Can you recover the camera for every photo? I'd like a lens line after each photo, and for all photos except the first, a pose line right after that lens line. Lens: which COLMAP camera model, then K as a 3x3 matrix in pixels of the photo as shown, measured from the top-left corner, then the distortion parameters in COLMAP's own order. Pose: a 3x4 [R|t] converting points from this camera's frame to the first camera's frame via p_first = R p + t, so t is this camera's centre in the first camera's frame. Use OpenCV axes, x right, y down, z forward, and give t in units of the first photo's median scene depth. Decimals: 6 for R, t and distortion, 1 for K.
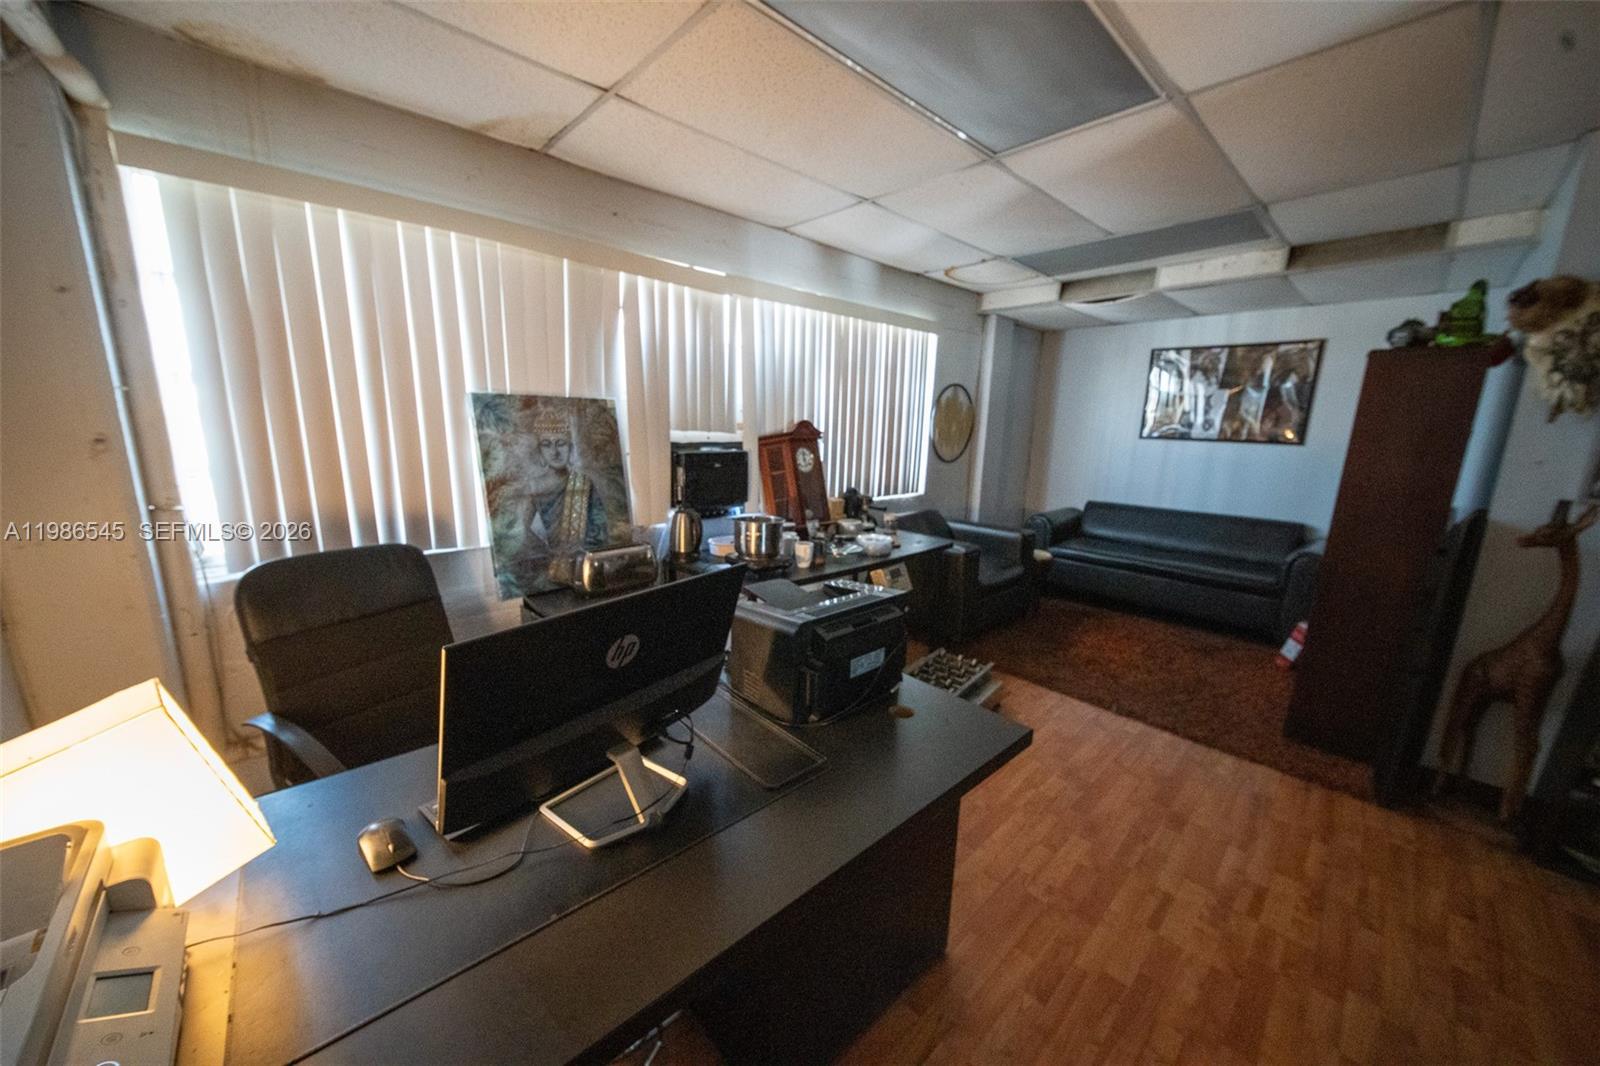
lens RADIAL K [[565.5, 0, 810.1], [0, 565.5, 536.1], [0, 0, 1]] dist [0.000195, -0.000158]
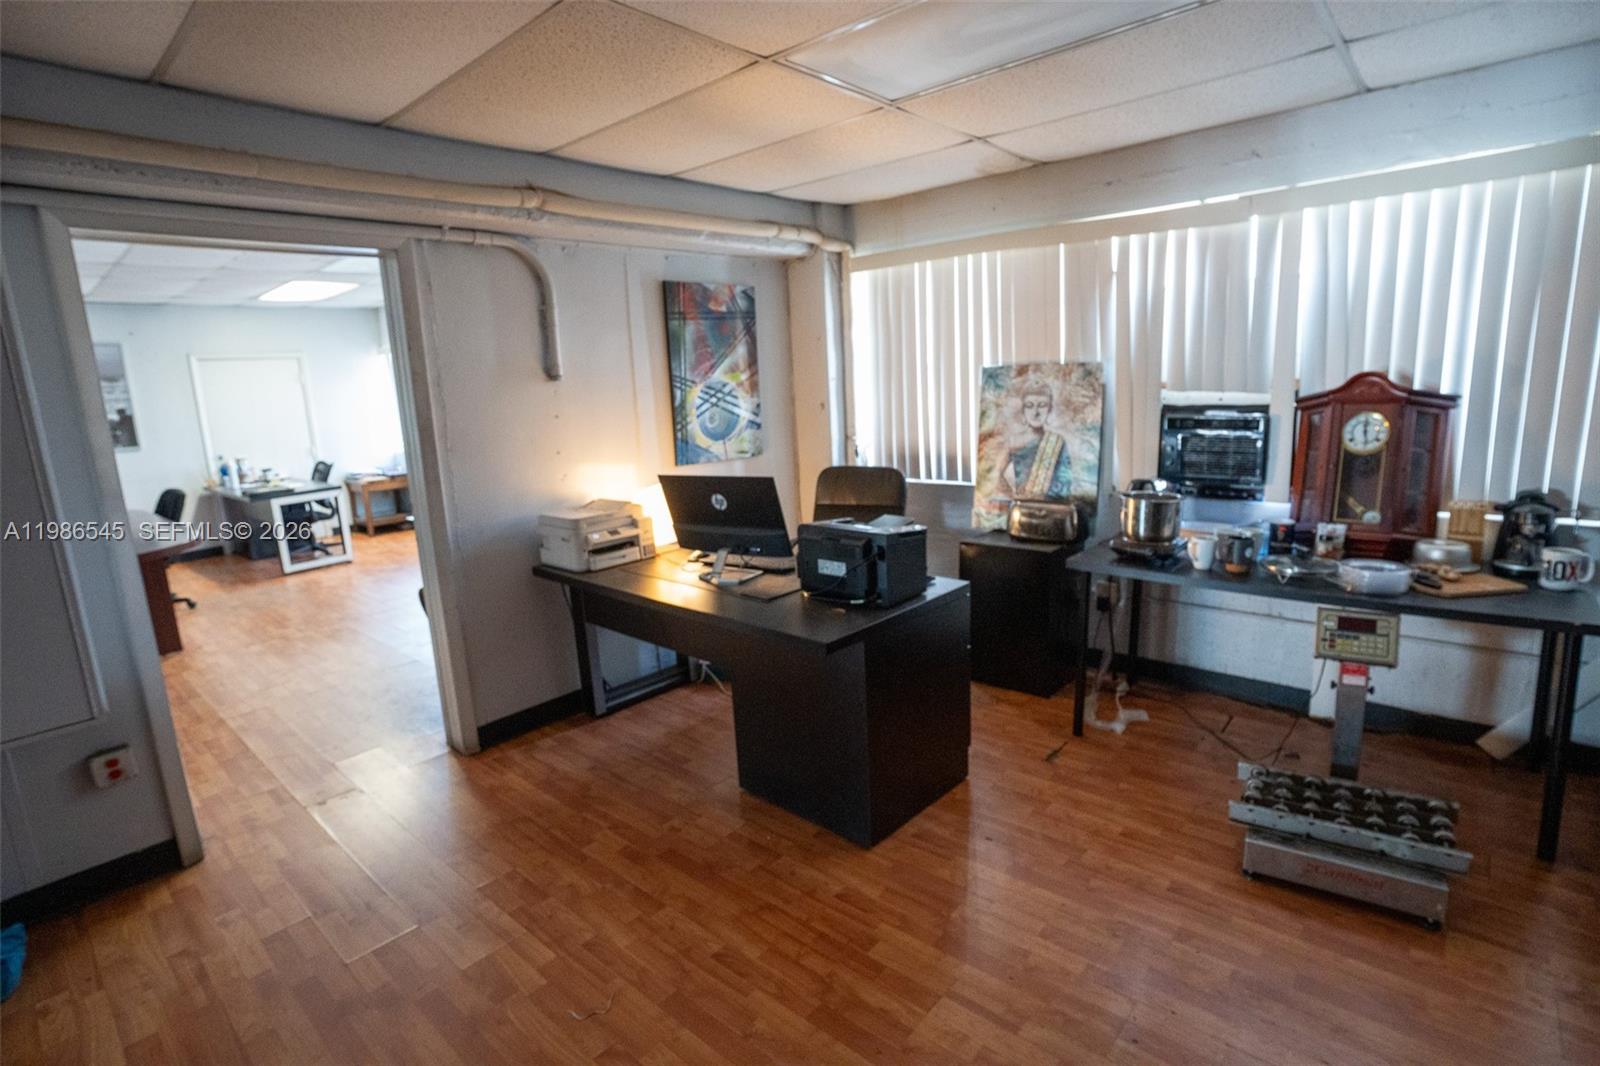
lens RADIAL K [[784.9, 0, 809.1], [0, 784.9, 529.4], [0, 0, 1]] dist [-0.076464, 0.037850]
pose [[0.088577, 0.164841, -0.982335, 1.017196], [-0.150302, 0.977131, 0.150415, -0.078386], [0.984664, 0.134324, 0.111328, 0.366360]]
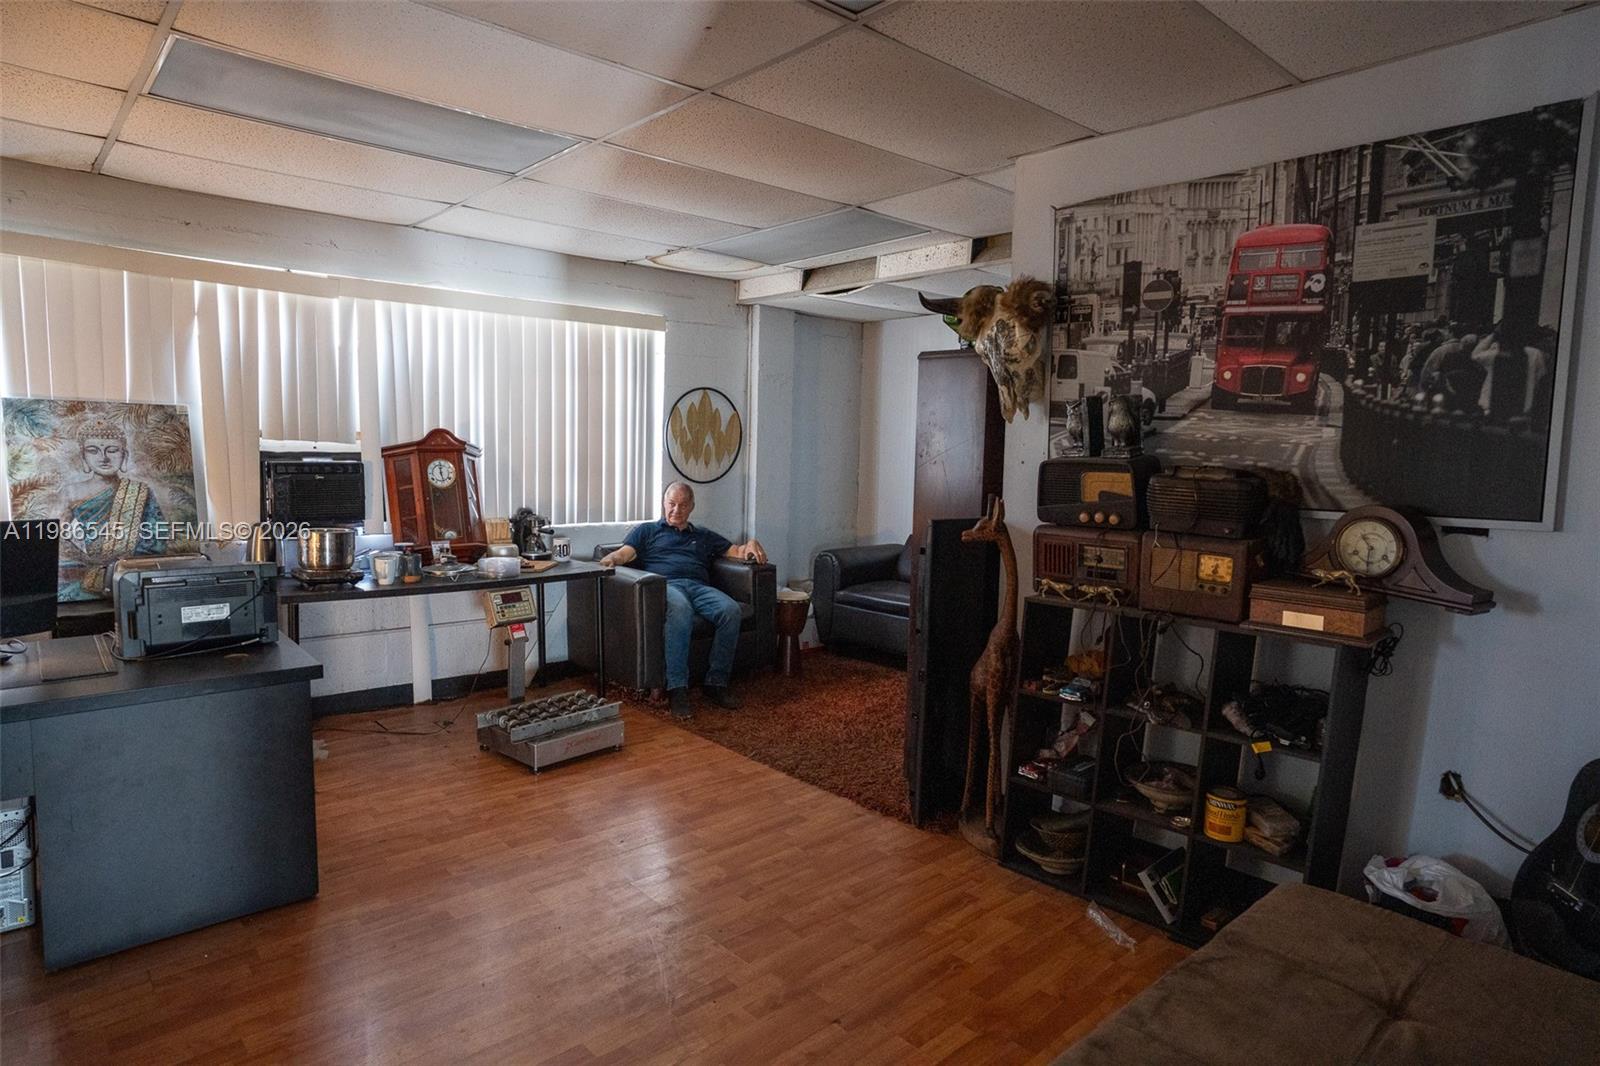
lens RADIAL K [[904.3, 0, 798.8], [0, 904.3, 526.7], [0, 0, 1]] dist [-0.053477, 0.054254]
pose [[0.999739, -0.000423, -0.022864, 0.729706], [-0.002099, 0.993910, -0.110178, 0.127064], [0.022771, 0.110197, 0.993649, -0.463761]]
